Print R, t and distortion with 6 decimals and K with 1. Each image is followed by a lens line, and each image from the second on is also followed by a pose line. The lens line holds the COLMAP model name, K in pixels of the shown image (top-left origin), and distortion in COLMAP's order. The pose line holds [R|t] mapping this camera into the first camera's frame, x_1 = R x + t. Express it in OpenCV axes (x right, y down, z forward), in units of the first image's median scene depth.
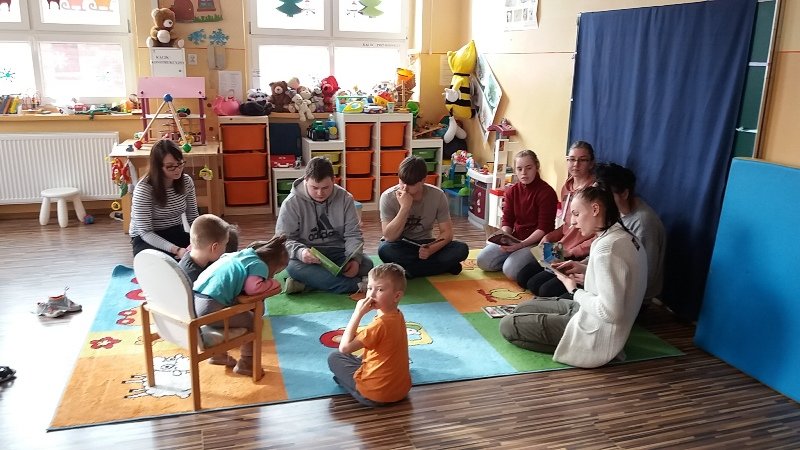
lens RADIAL K [[638.9, 0, 400.0], [0, 638.9, 225.0], [0, 0, 1]] dist [0.083046, -0.311984]
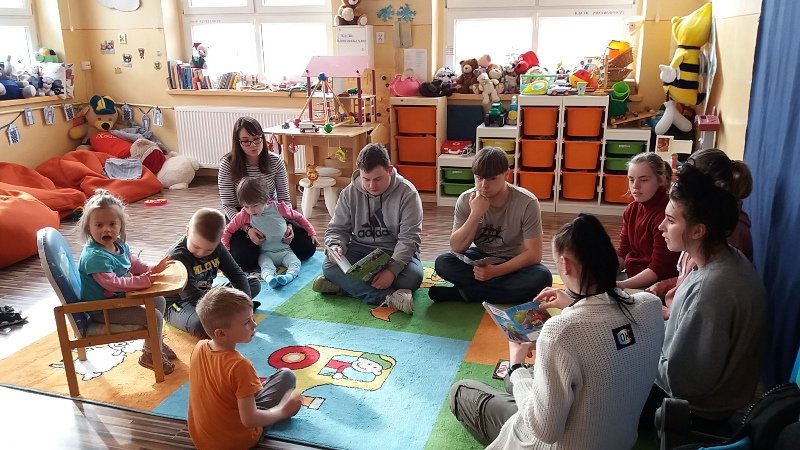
lens RADIAL K [[638.9, 0, 400.0], [0, 638.9, 225.0], [0, 0, 1]] dist [0.083046, -0.311984]
pose [[0.841246, 0.119856, -0.527199, 0.242191], [-0.106844, 0.992742, 0.055205, -0.031451], [0.529990, 0.009887, 0.847947, 0.186535]]
